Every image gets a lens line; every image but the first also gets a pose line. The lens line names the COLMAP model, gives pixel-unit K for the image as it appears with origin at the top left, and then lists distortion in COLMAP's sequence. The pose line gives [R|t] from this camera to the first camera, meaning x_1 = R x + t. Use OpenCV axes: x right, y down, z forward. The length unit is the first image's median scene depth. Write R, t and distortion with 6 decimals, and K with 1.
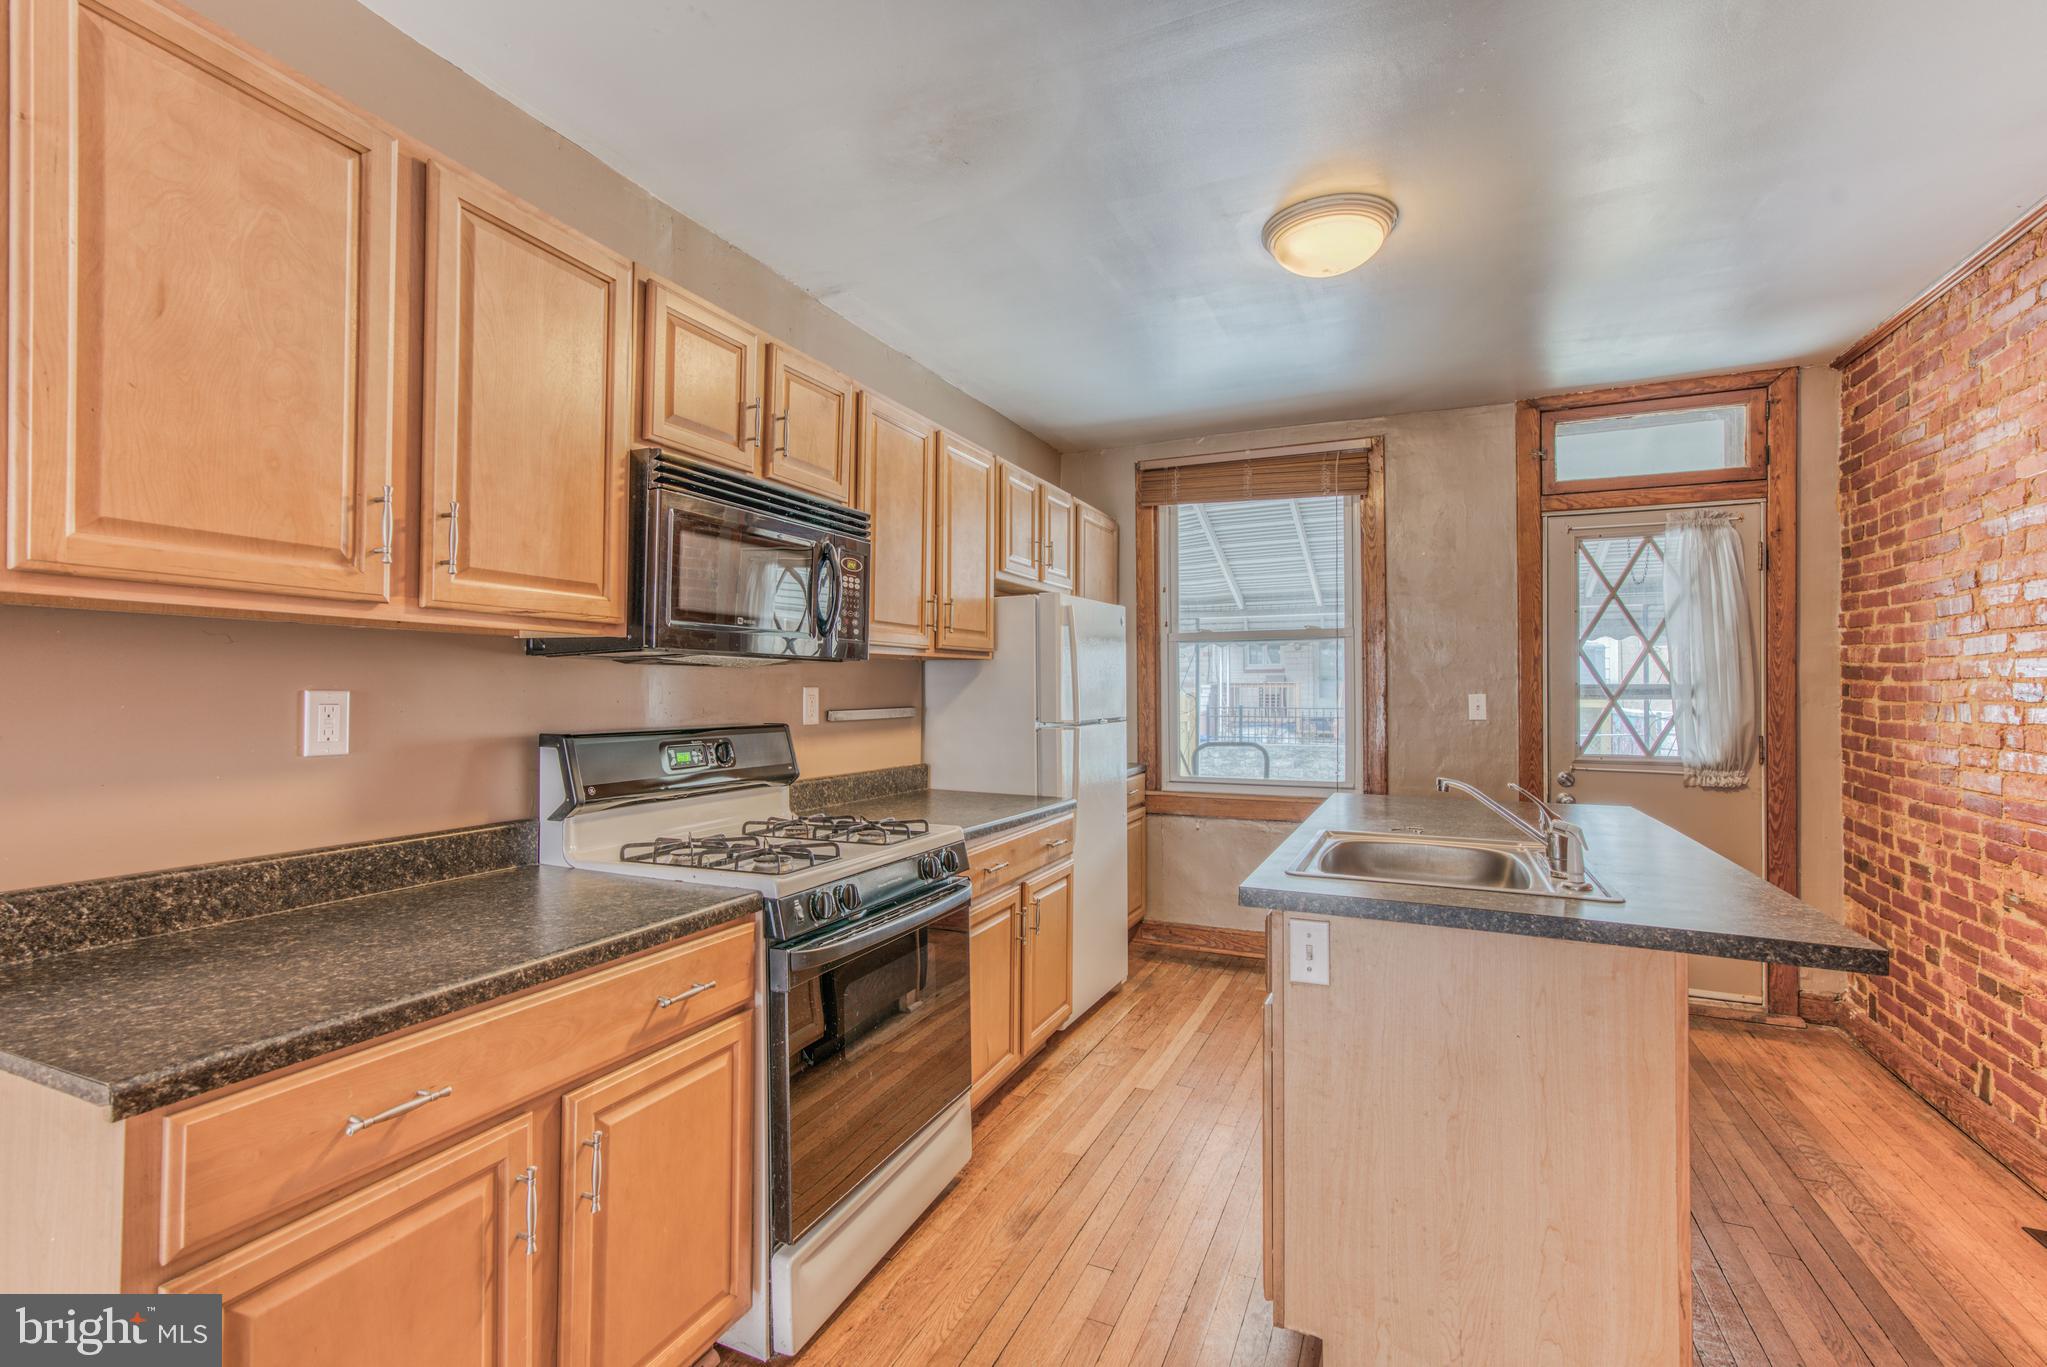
lens RADIAL K [[916.6, 0, 1010.5], [0, 916.6, 680.6], [0, 0, 1]] dist [-0.015889, 0.014749]
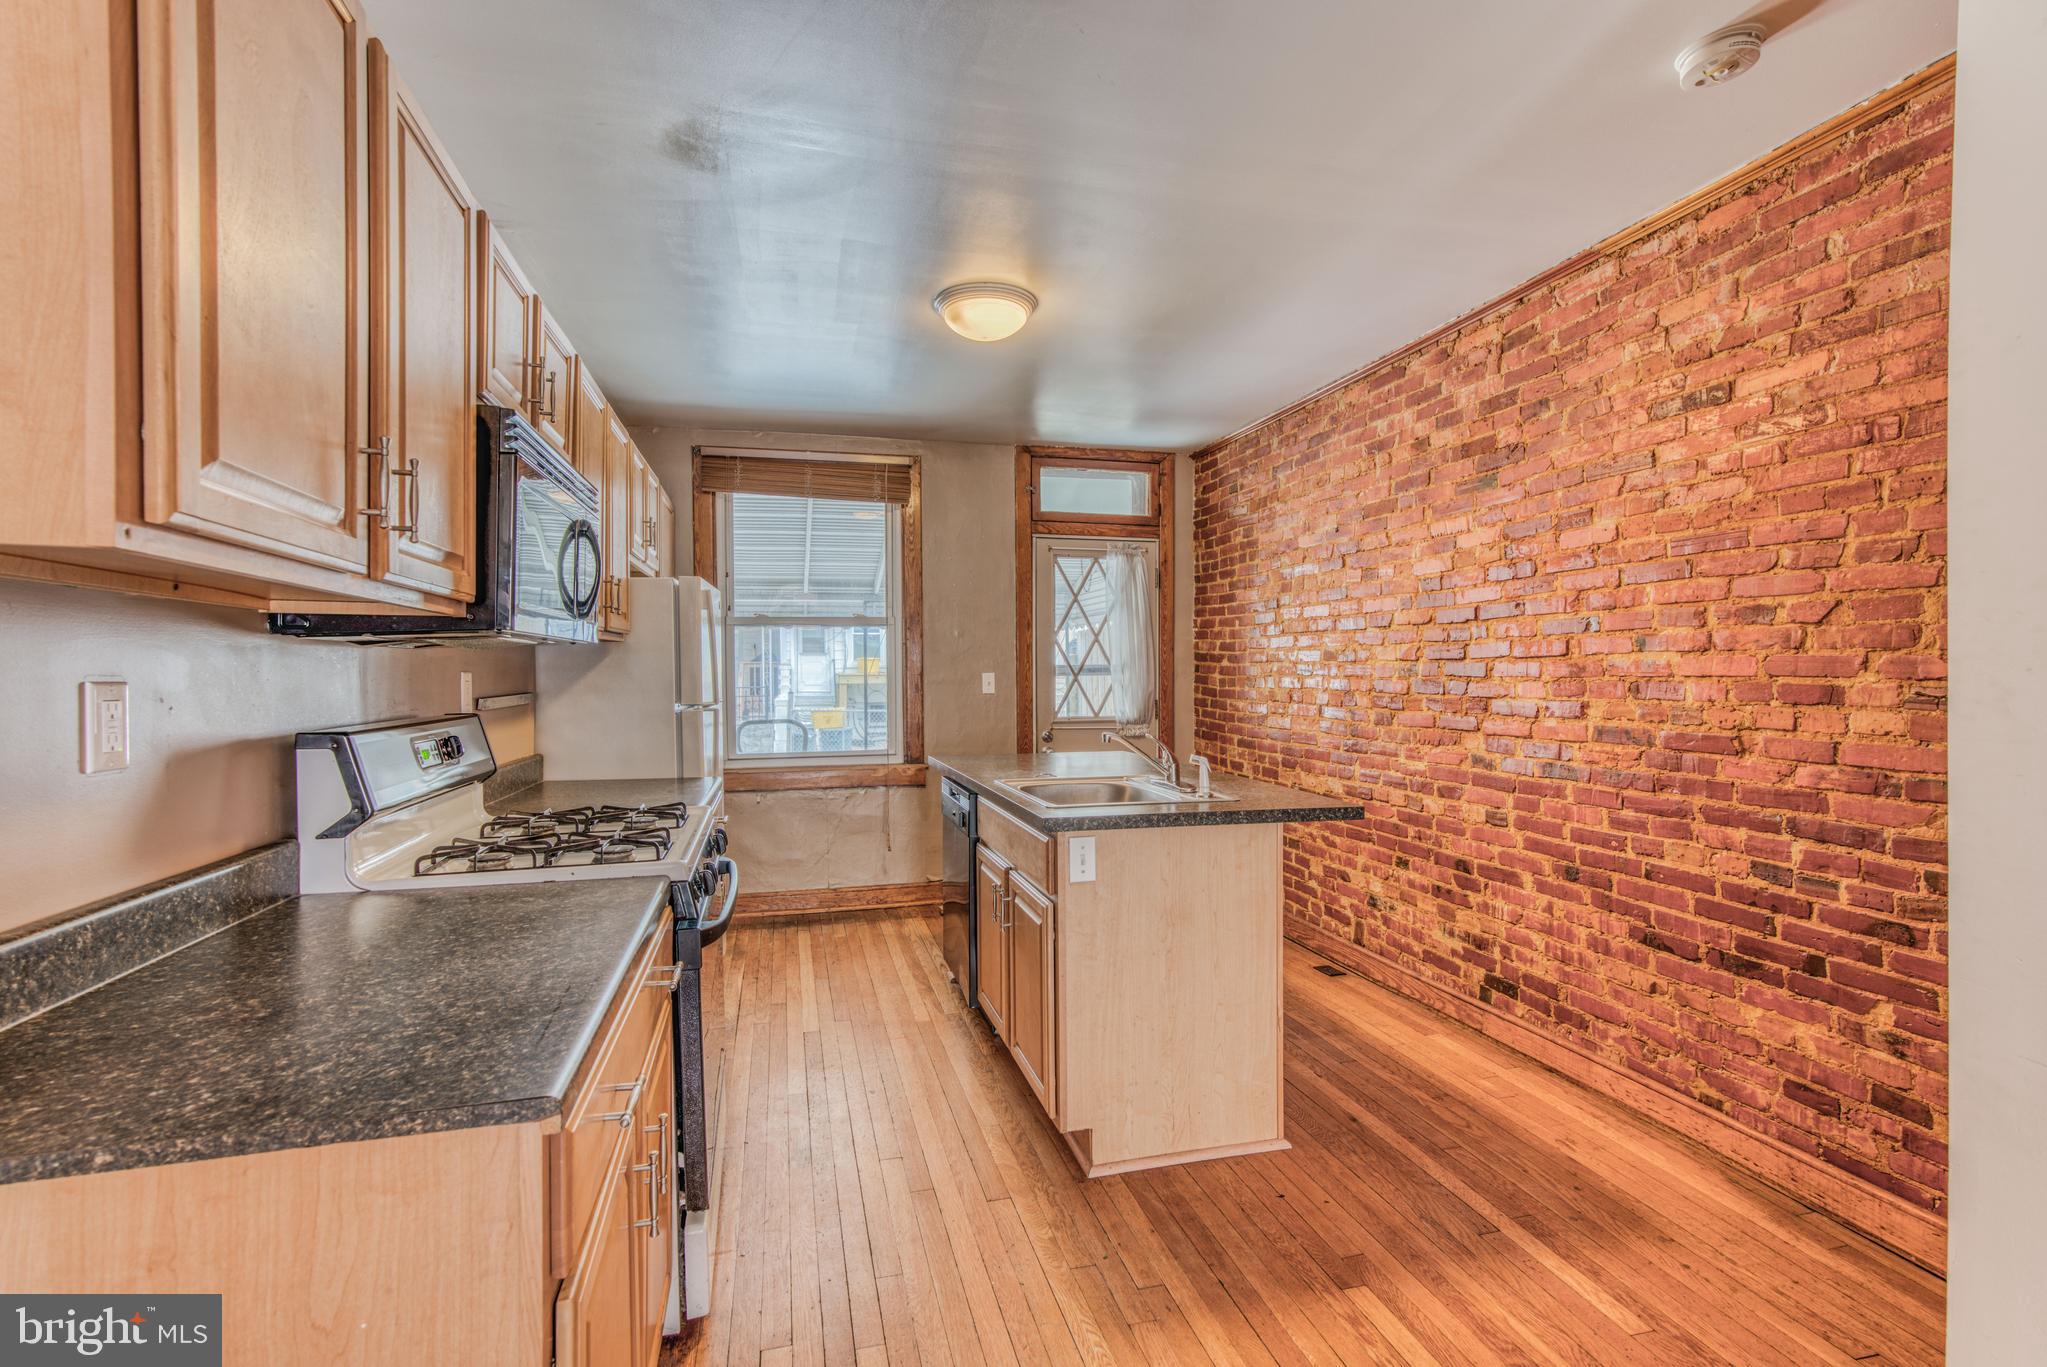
lens RADIAL K [[916.6, 0, 1010.5], [0, 916.6, 680.6], [0, 0, 1]] dist [-0.015889, 0.014749]
pose [[0.779724, -0.013220, 0.625984, -0.313608], [-0.000788, 0.999756, 0.022095, -0.003505], [-0.626123, -0.017721, 0.779523, -0.008763]]
